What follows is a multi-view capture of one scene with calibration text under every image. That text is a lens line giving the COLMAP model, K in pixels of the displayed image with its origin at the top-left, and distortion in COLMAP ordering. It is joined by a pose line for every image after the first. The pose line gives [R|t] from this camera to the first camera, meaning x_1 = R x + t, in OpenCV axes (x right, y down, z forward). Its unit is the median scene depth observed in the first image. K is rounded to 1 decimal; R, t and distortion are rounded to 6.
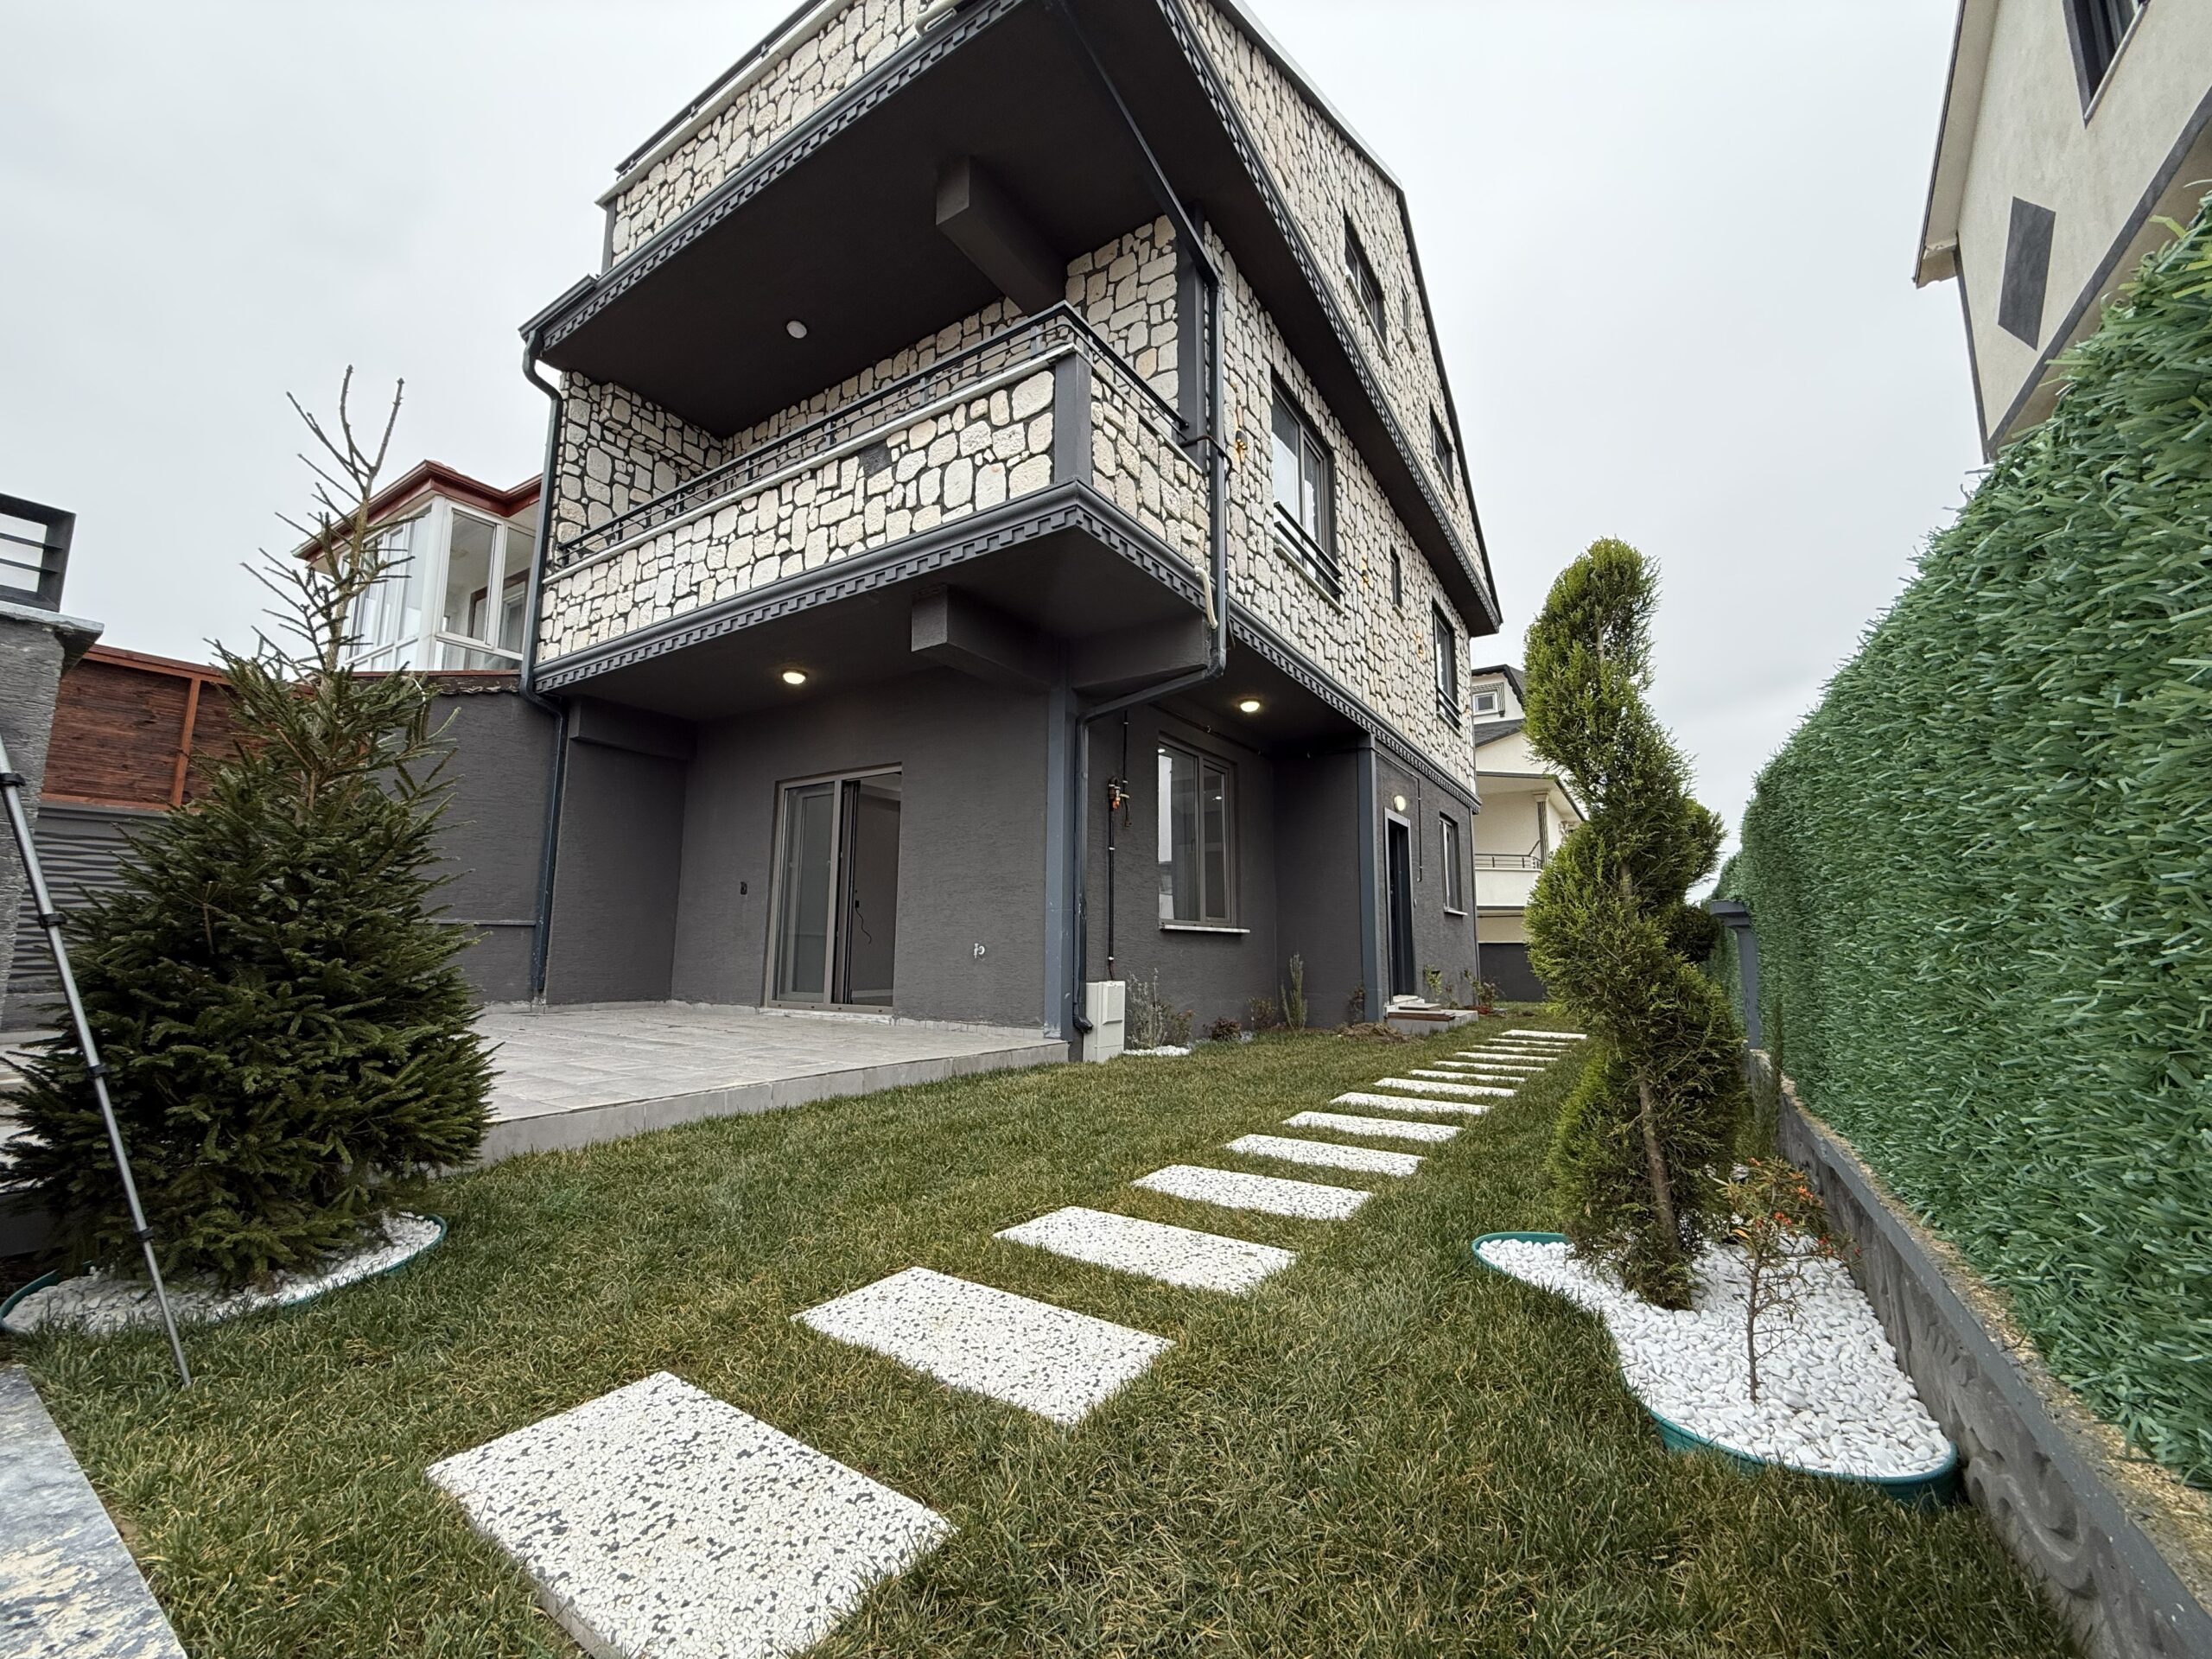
lens RADIAL K [[879.2, 0, 1100.1], [0, 879.2, 827.7], [0, 0, 1]] dist [0.000688, -0.000194]
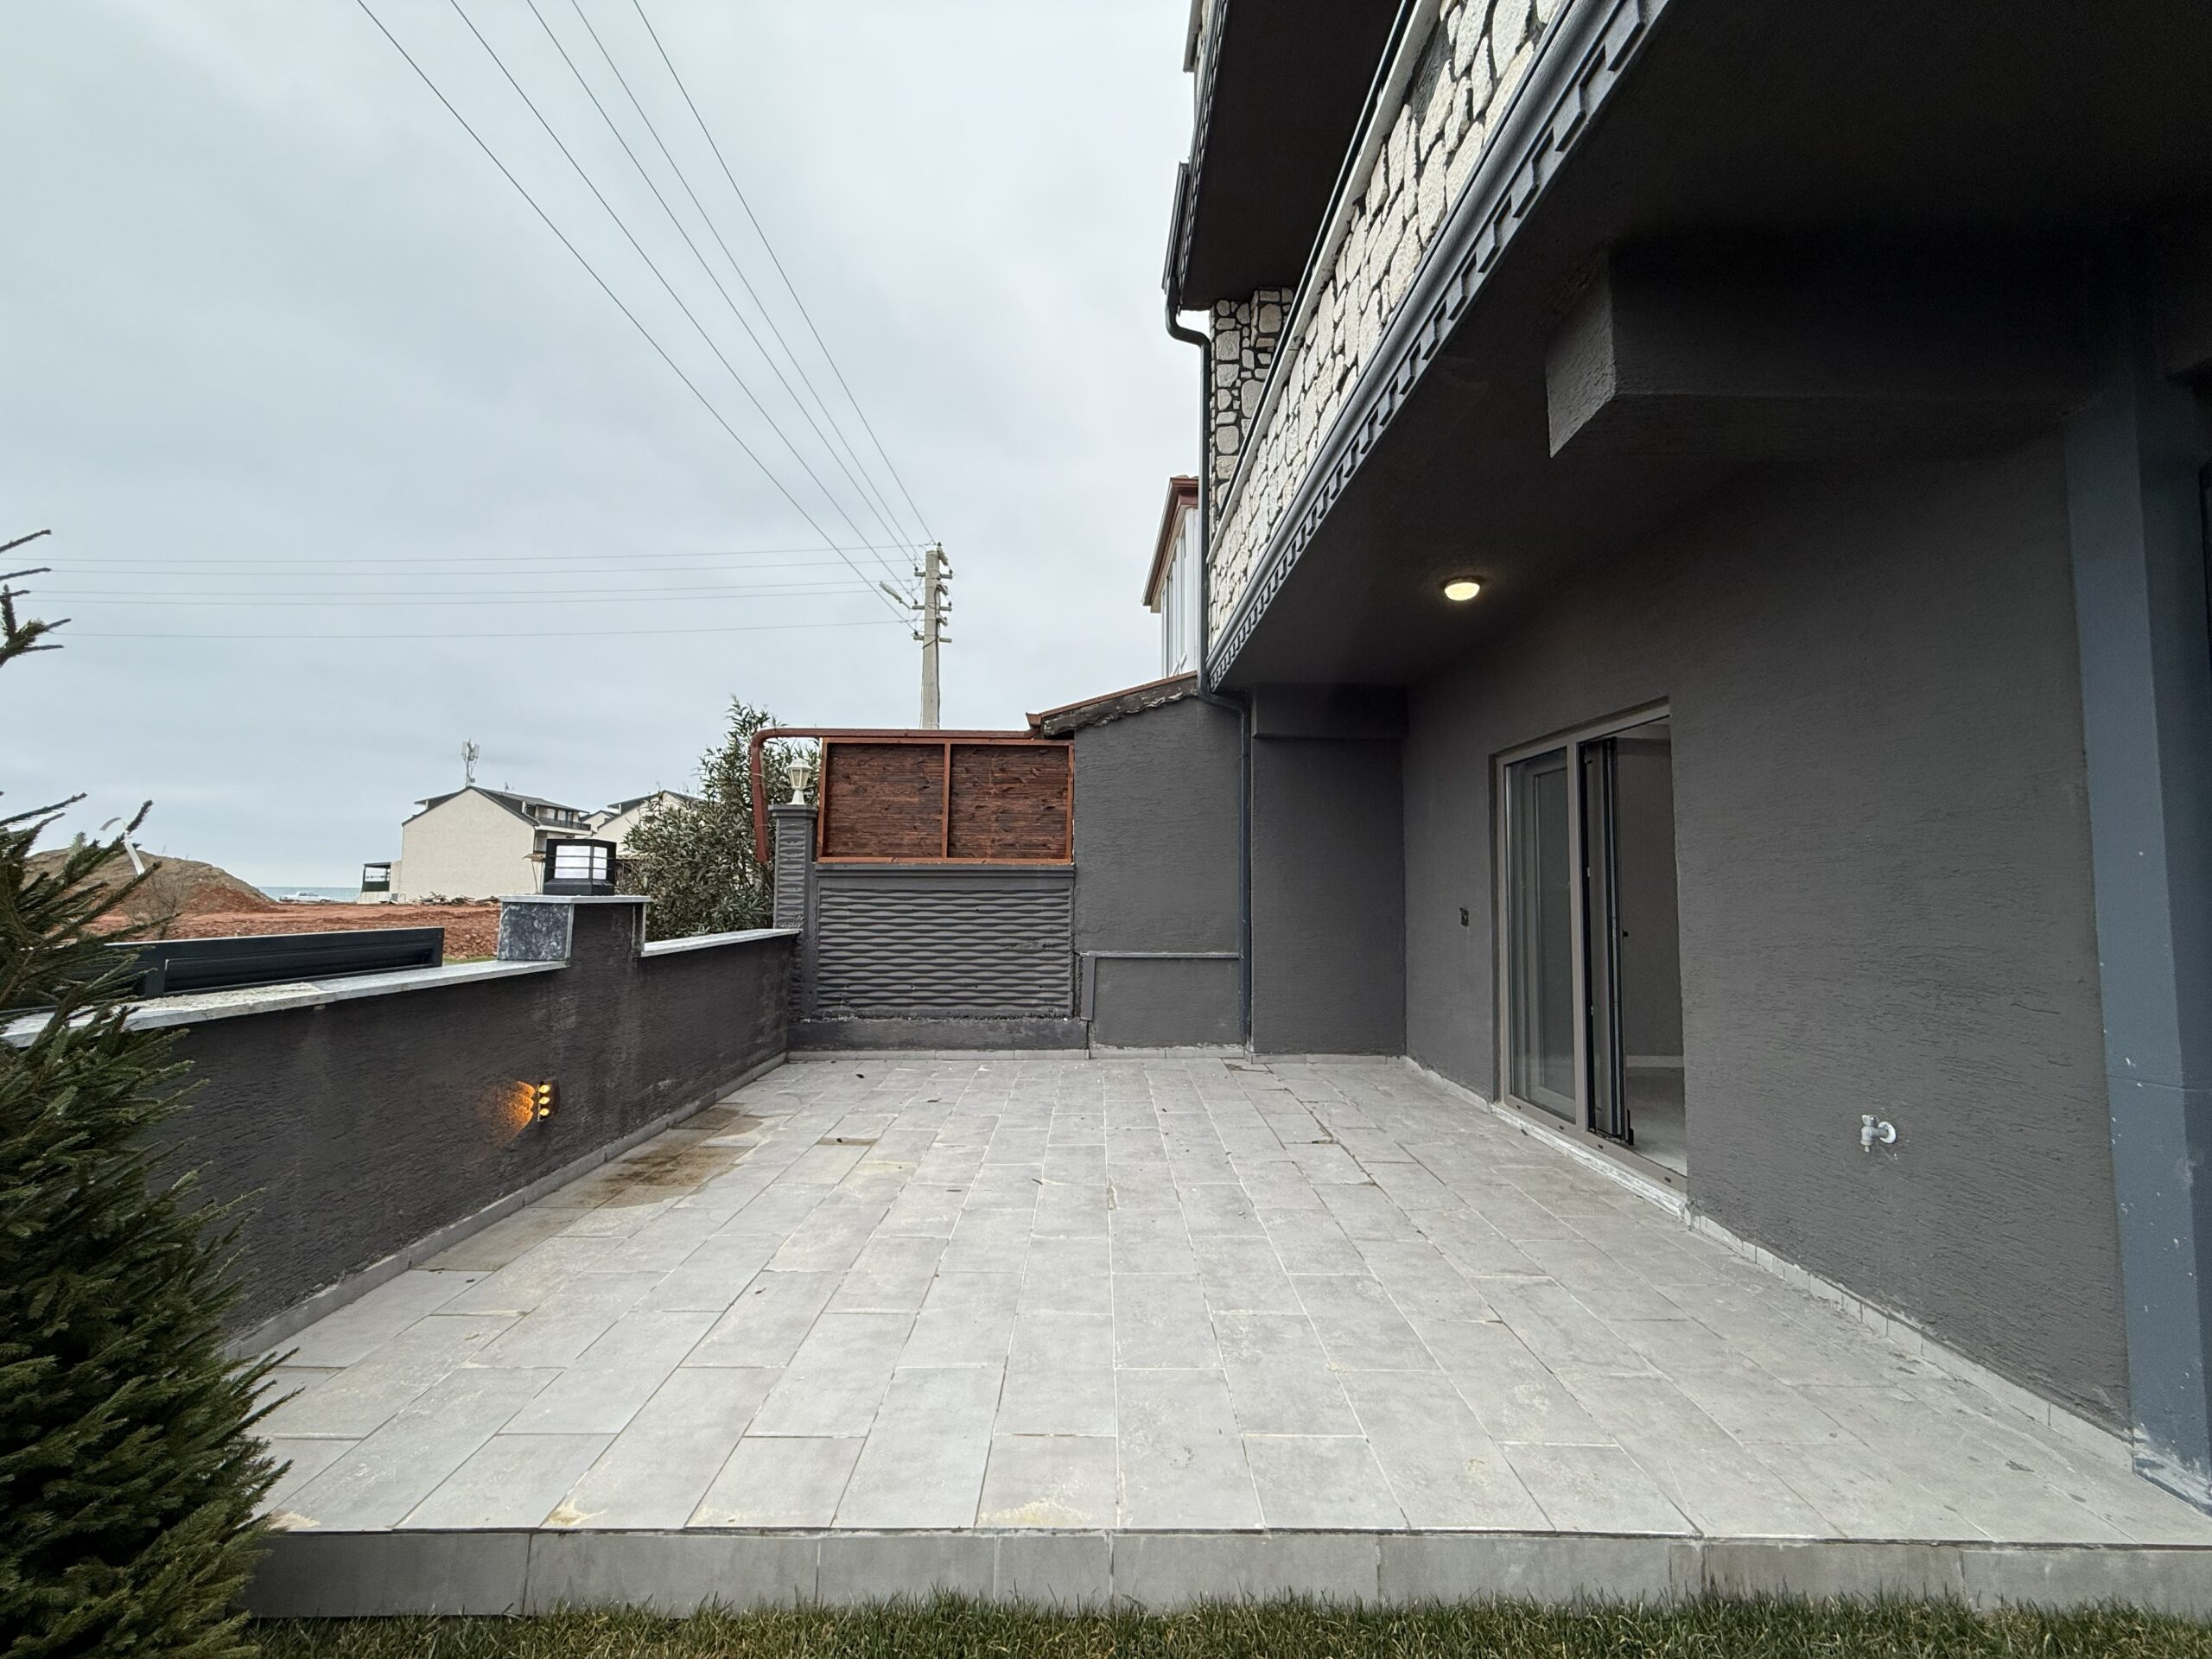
lens RADIAL K [[877.7, 0, 1098.8], [0, 877.7, 828.3], [0, 0, 1]] dist [0.000792, -0.000197]
pose [[0.557527, -0.059531, -0.828022, 0.004943], [0.109940, 0.993935, 0.002565, -0.034339], [0.822847, -0.092463, 0.560690, 0.416728]]
